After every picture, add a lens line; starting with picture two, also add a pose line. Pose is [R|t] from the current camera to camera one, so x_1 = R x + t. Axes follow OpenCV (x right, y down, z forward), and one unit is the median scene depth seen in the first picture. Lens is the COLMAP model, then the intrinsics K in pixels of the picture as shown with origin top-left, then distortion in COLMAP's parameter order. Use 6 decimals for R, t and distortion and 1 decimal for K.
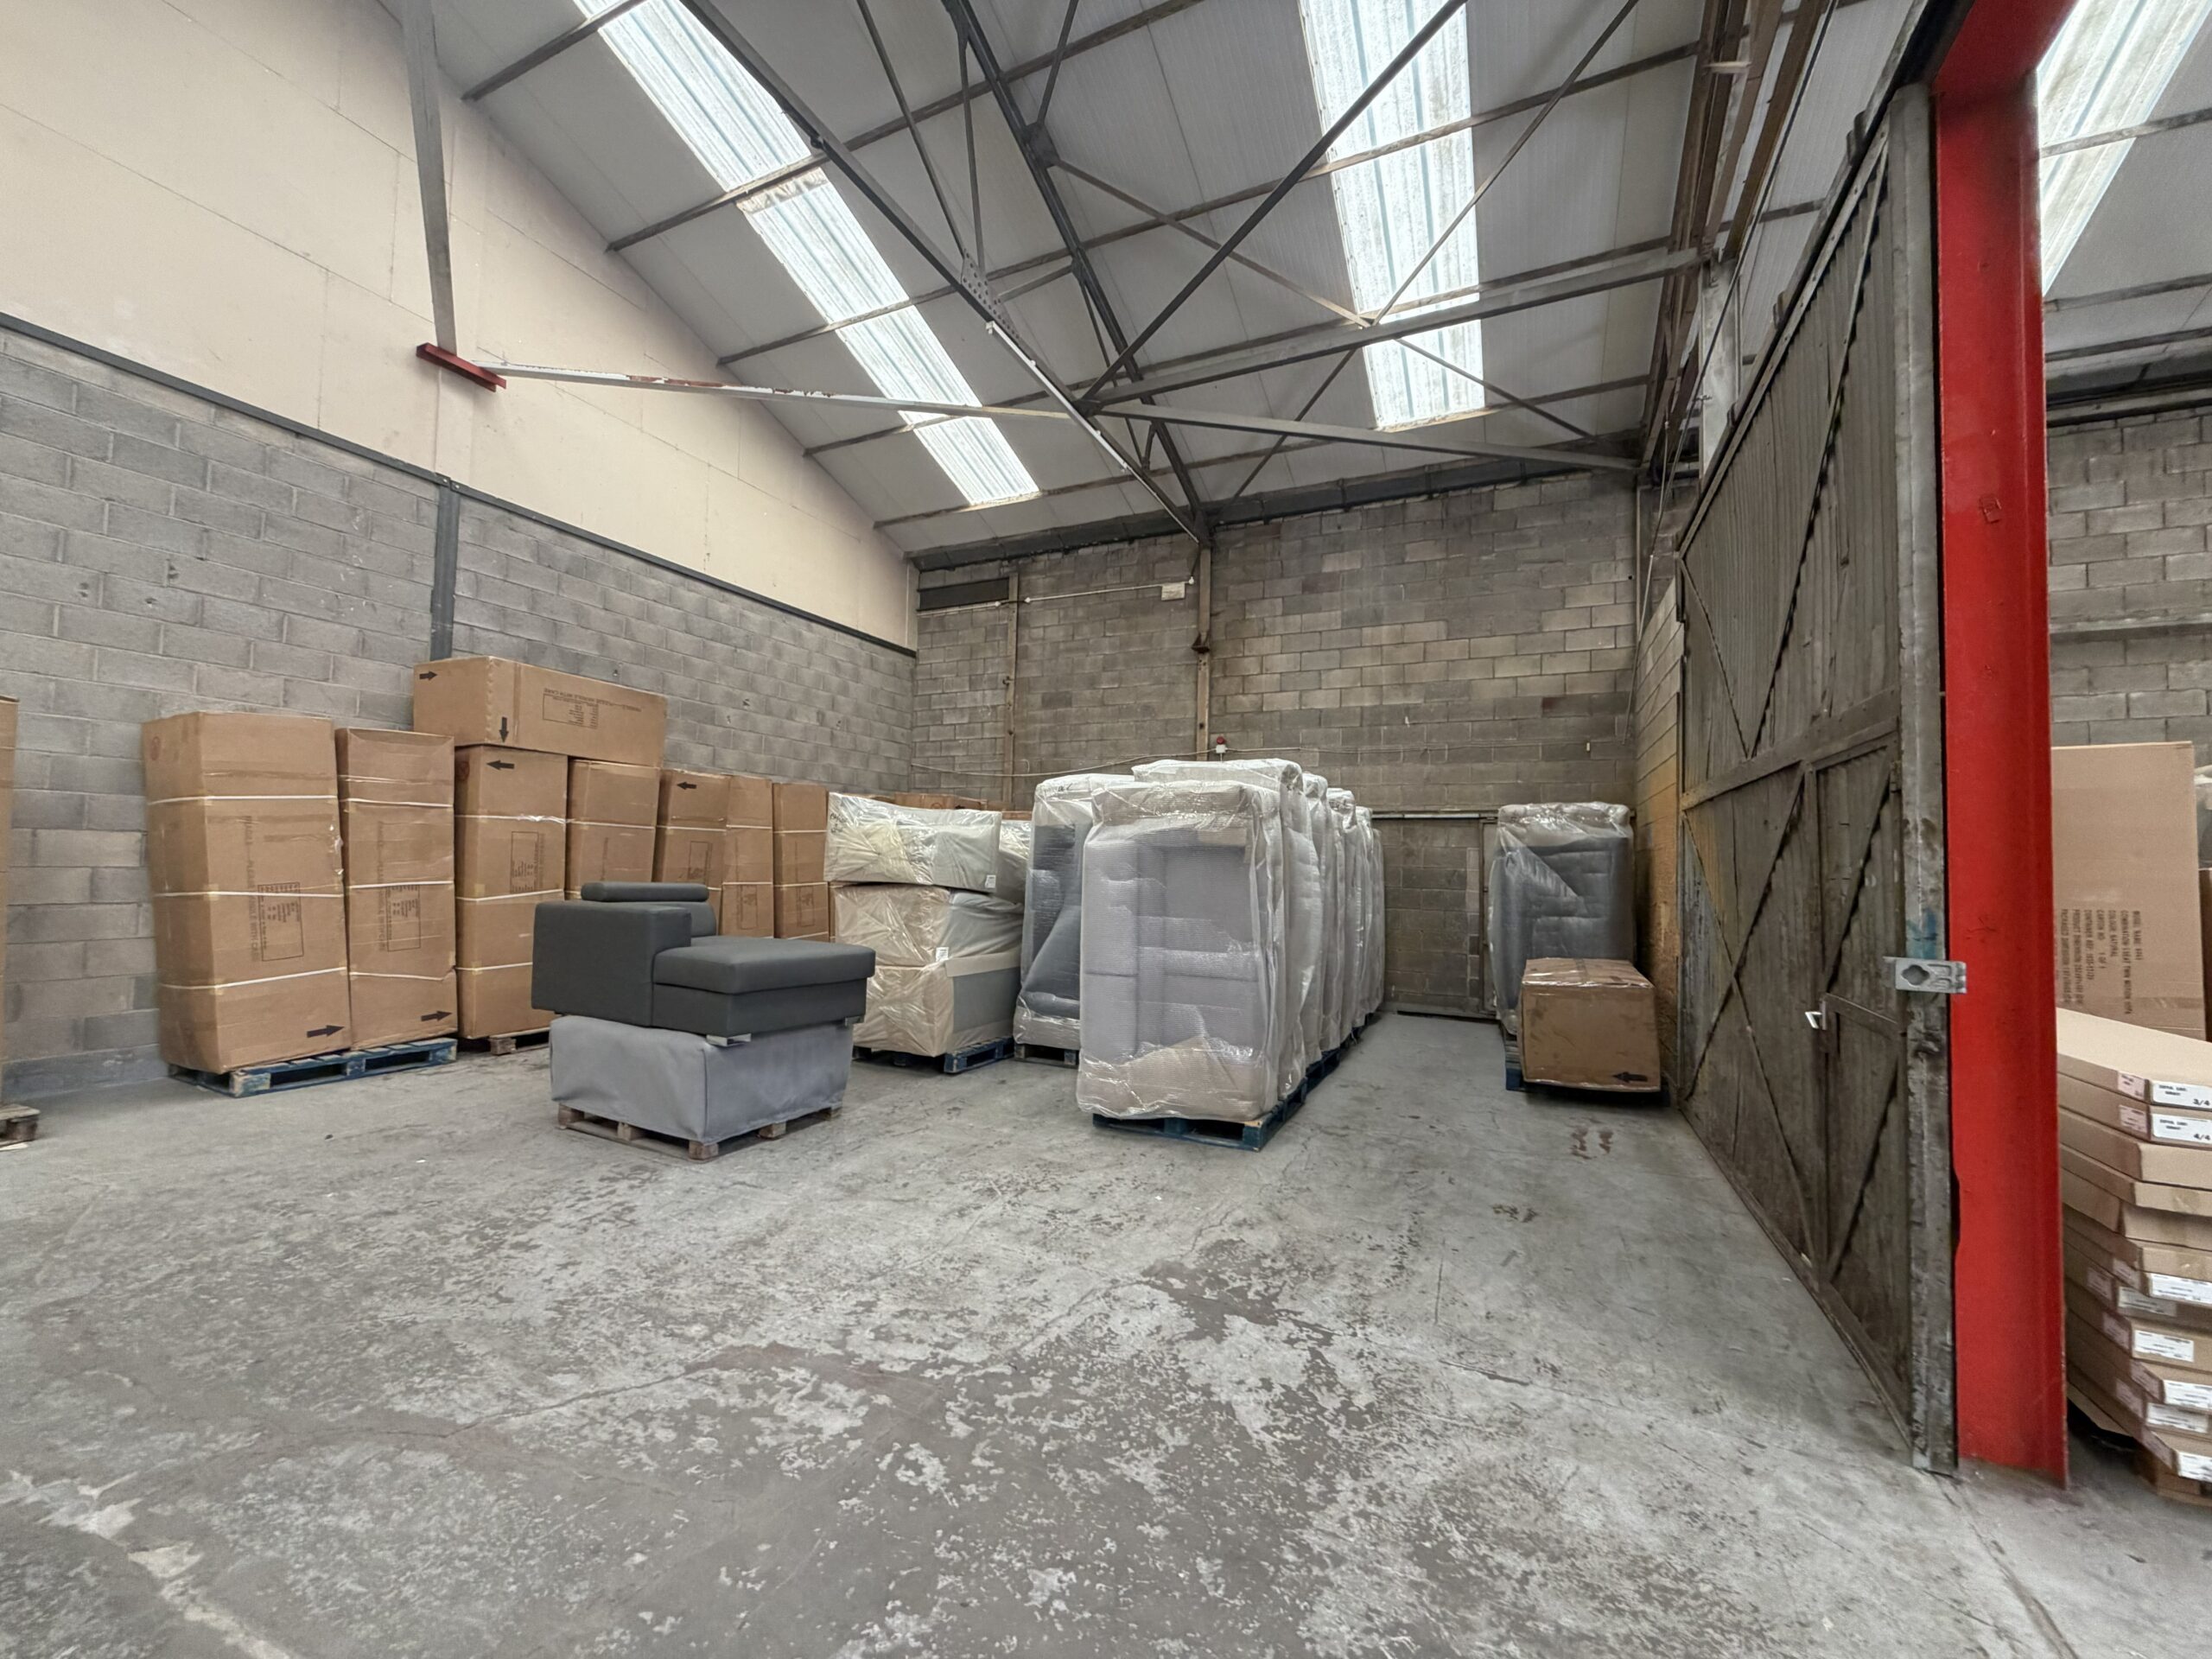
lens RADIAL K [[883.6, 0, 1095.8], [0, 883.6, 826.5], [0, 0, 1]] dist [0.000347, -0.000341]
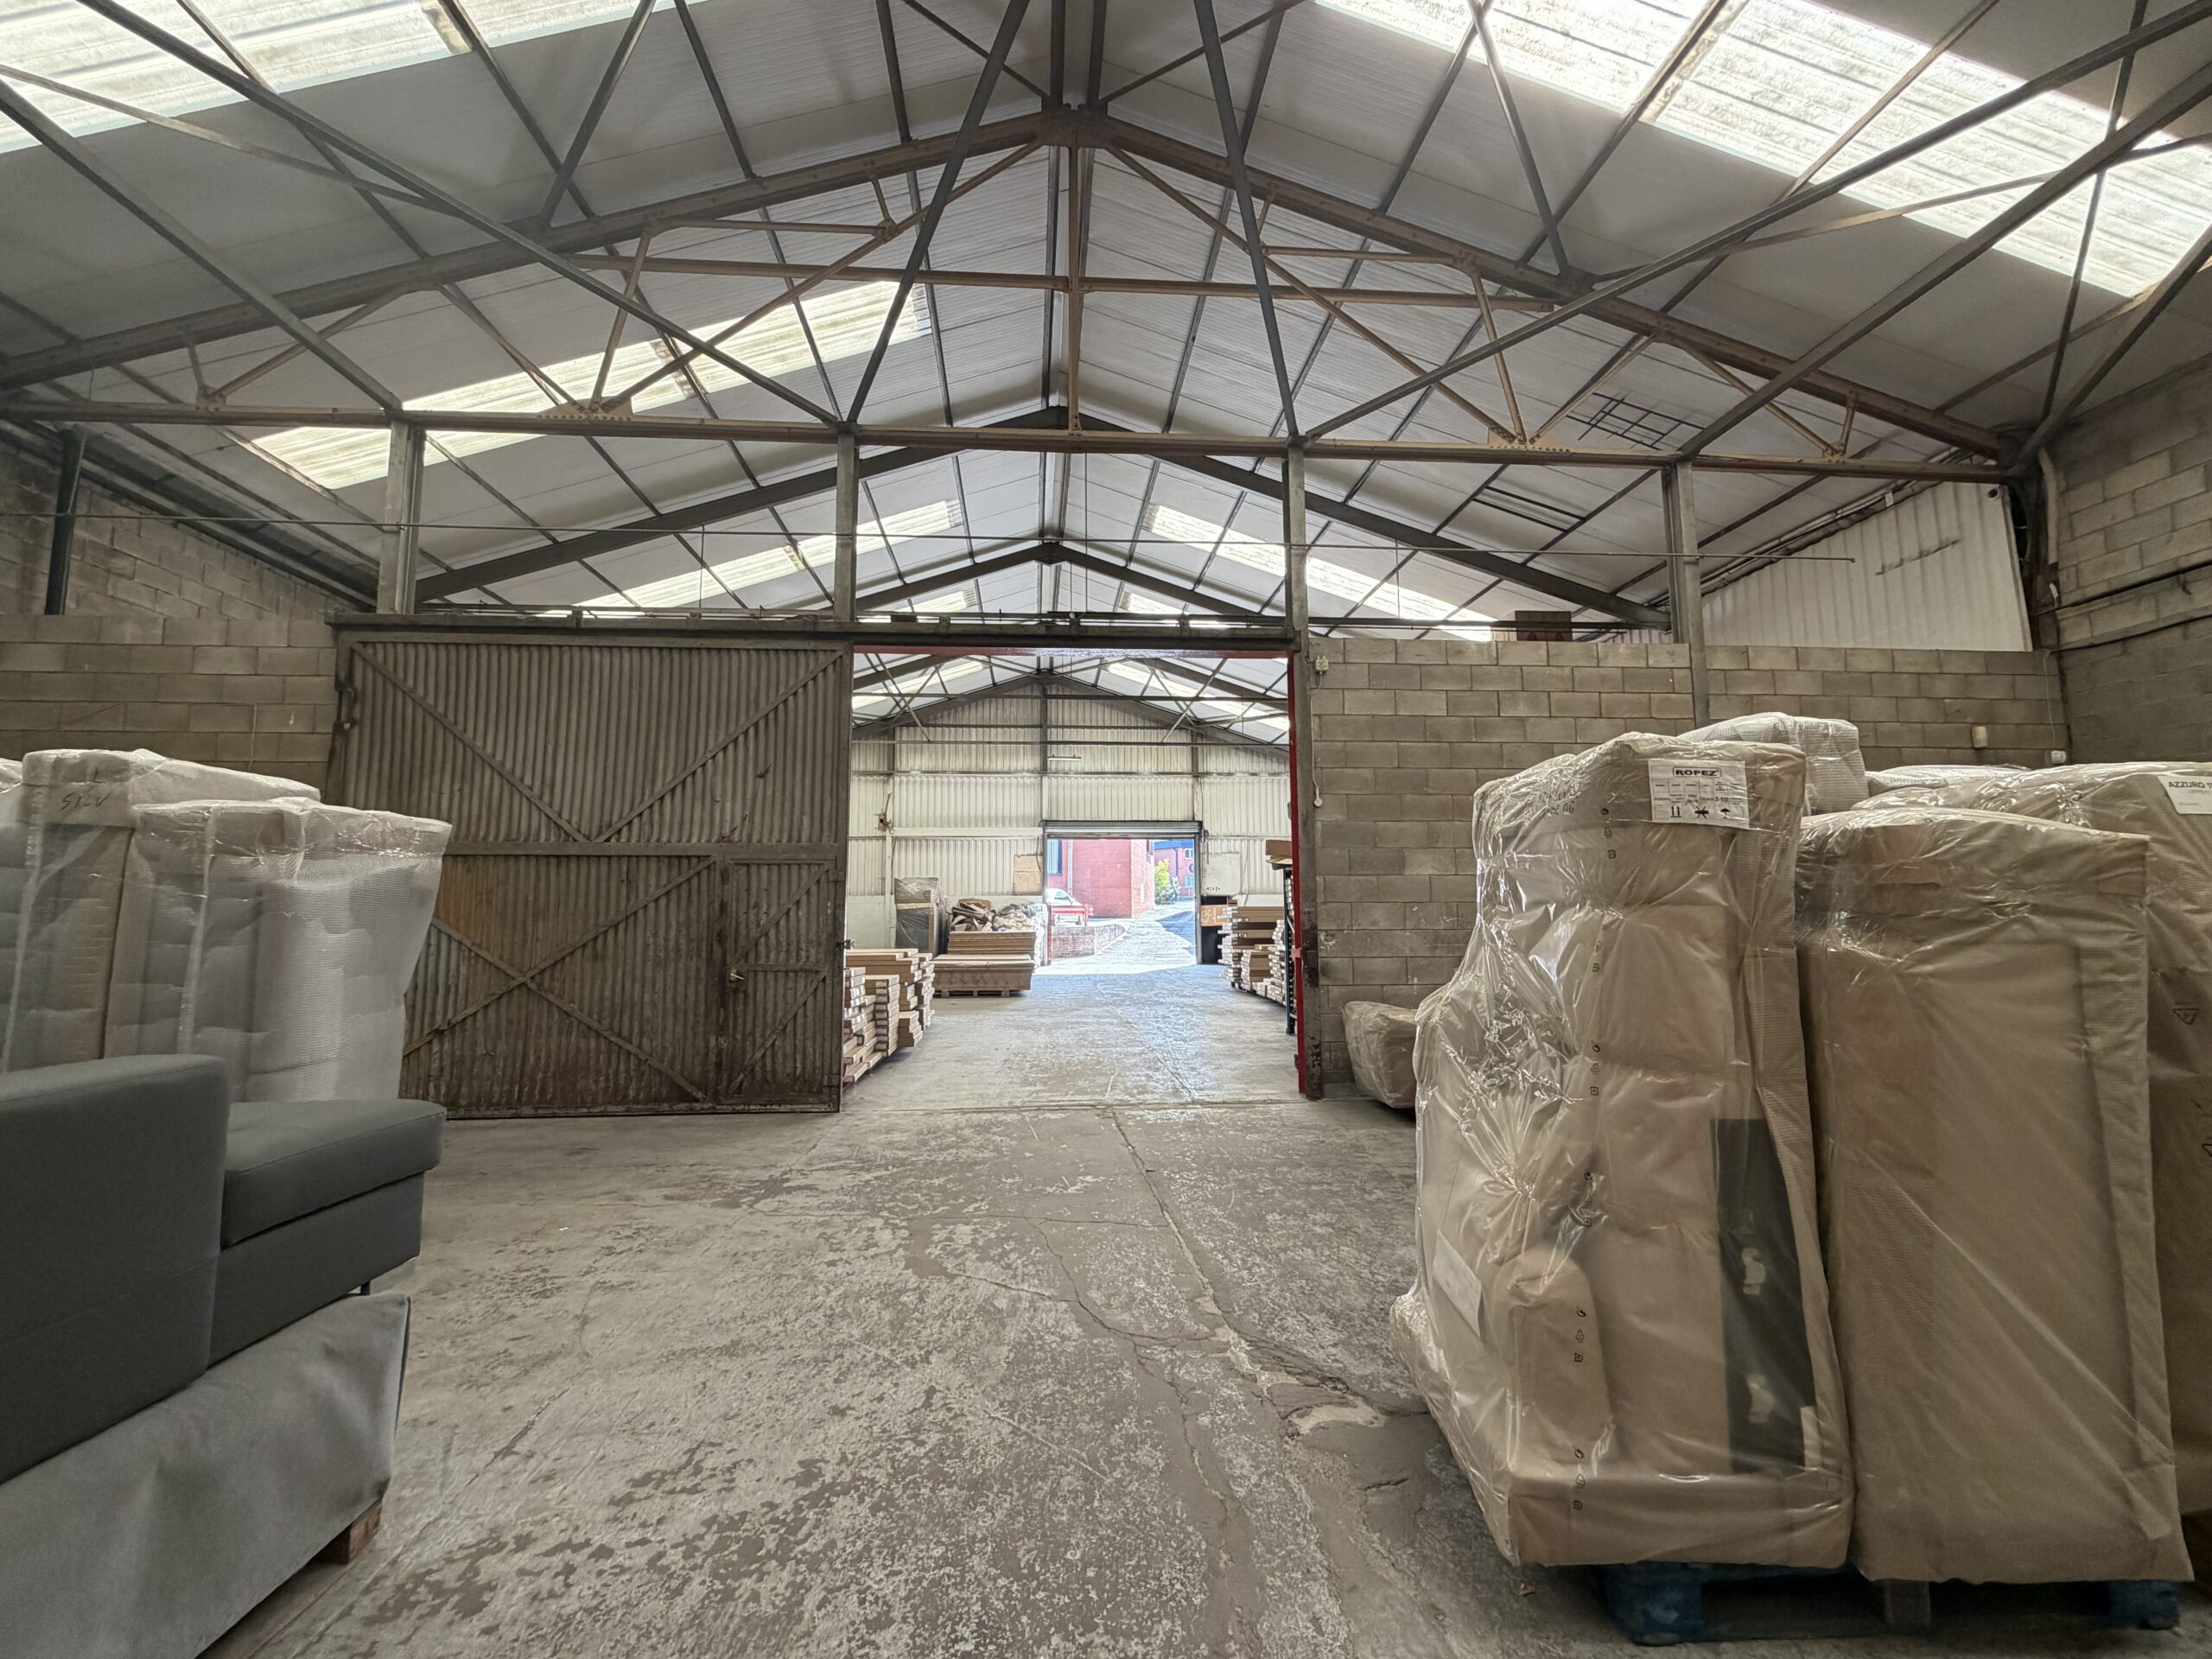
lens RADIAL K [[883.6, 0, 1101.5], [0, 883.6, 823.7], [0, 0, 1]] dist [0.000347, -0.000341]
pose [[-0.504769, 0.065387, 0.860775, -1.611683], [-0.048907, 0.993360, -0.104138, 0.022742], [-0.861868, -0.094664, -0.498219, 1.370837]]
